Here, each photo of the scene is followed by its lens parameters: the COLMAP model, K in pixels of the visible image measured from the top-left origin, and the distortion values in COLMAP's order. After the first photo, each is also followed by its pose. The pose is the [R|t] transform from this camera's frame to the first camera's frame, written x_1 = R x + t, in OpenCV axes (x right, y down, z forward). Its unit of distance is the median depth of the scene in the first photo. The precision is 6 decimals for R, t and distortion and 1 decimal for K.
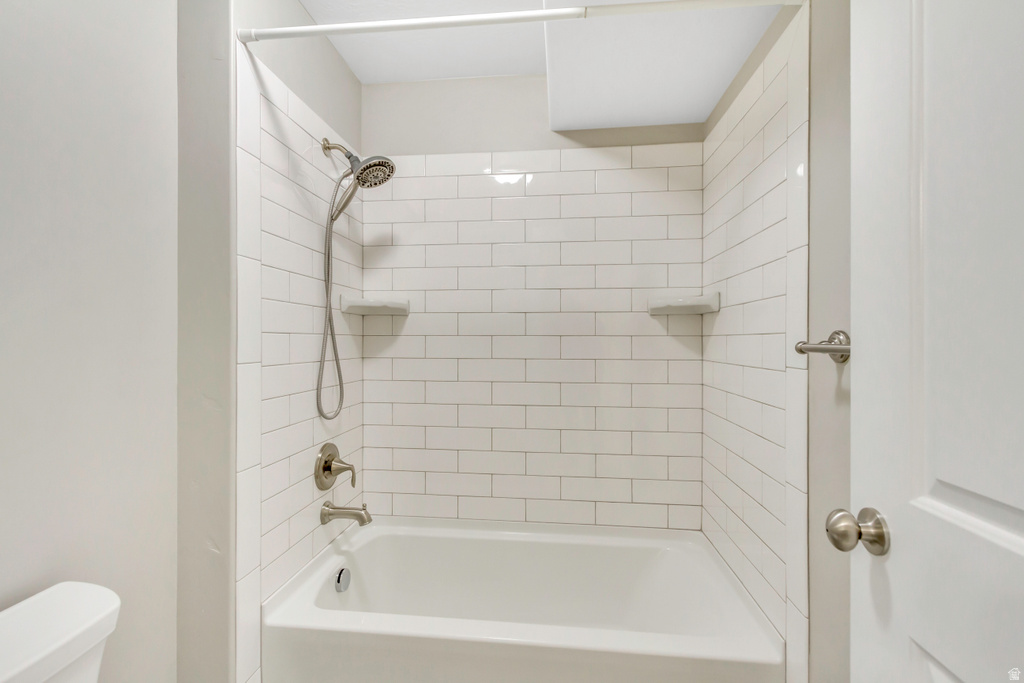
lens RADIAL K [[468.3, 0, 507.5], [0, 468.3, 345.7], [0, 0, 1]] dist [0.009896, -0.000104]
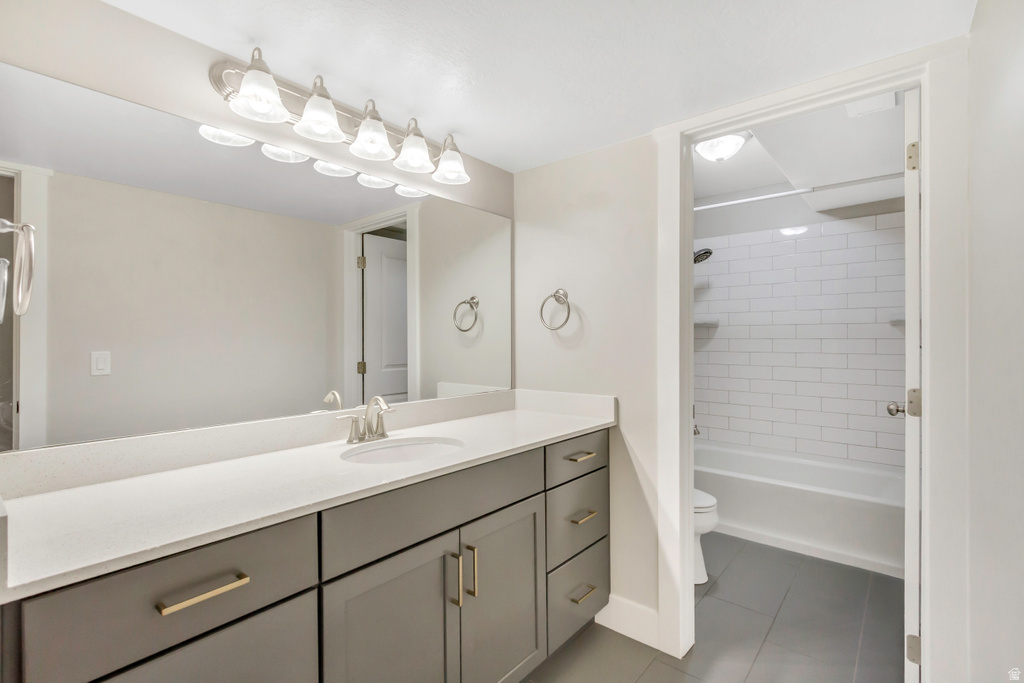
lens RADIAL K [[468.3, 0, 507.5], [0, 468.3, 345.7], [0, 0, 1]] dist [0.009896, -0.000104]
pose [[0.826710, 0.006137, -0.562595, 0.135820], [-0.004401, 0.999980, 0.004441, 0.001943], [0.562611, -0.001195, 0.826721, -0.966639]]
